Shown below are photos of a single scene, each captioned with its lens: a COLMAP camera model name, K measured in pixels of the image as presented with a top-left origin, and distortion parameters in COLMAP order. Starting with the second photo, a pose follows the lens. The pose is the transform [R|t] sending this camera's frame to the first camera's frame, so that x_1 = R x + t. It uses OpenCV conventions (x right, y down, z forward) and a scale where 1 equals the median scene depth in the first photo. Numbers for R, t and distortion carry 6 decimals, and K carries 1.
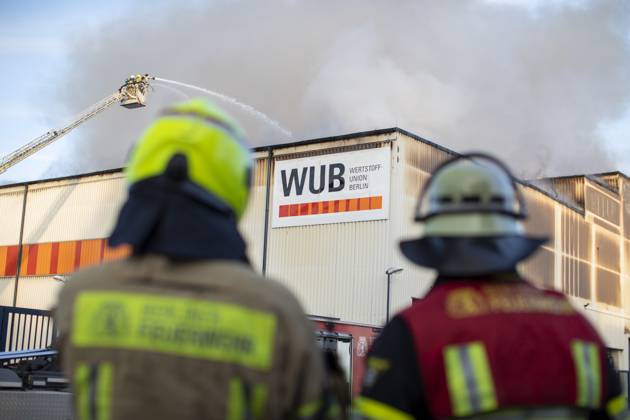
lens RADIAL K [[907.0, 0, 319.1], [0, 907.0, 213.3], [0, 0, 1]] dist [-0.098285, 0.000000]
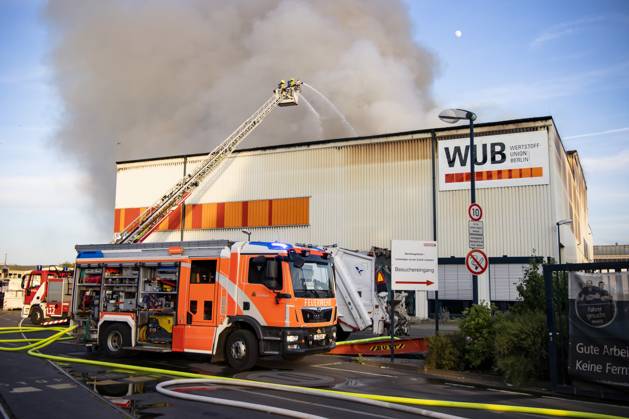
lens RADIAL K [[616.8, 0, 313.4], [0, 616.8, 207.0], [0, 0, 1]] dist [0.044617, 0.000000]
pose [[0.982386, -0.008307, 0.186677, -0.406922], [-0.000018, 0.999007, 0.044547, -0.000680], [-0.186862, -0.043766, 0.981411, 0.144069]]
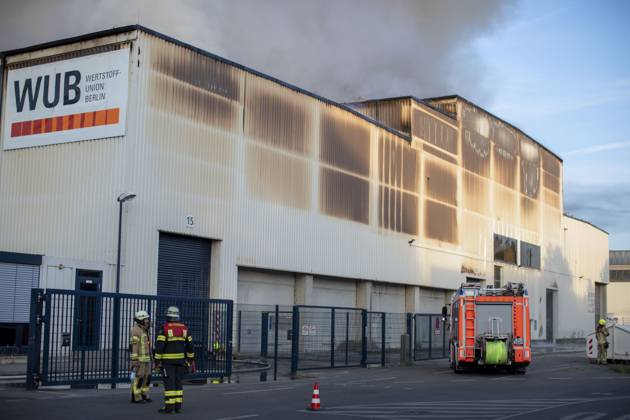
lens RADIAL K [[907.0, 0, 311.7], [0, 907.0, 211.5], [0, 0, 1]] dist [-0.098285, 0.000000]
pose [[0.995565, -0.010982, 0.093429, 0.154274], [0.005586, 0.998311, 0.057829, 0.026508], [-0.093907, -0.057050, 0.993945, 0.151037]]
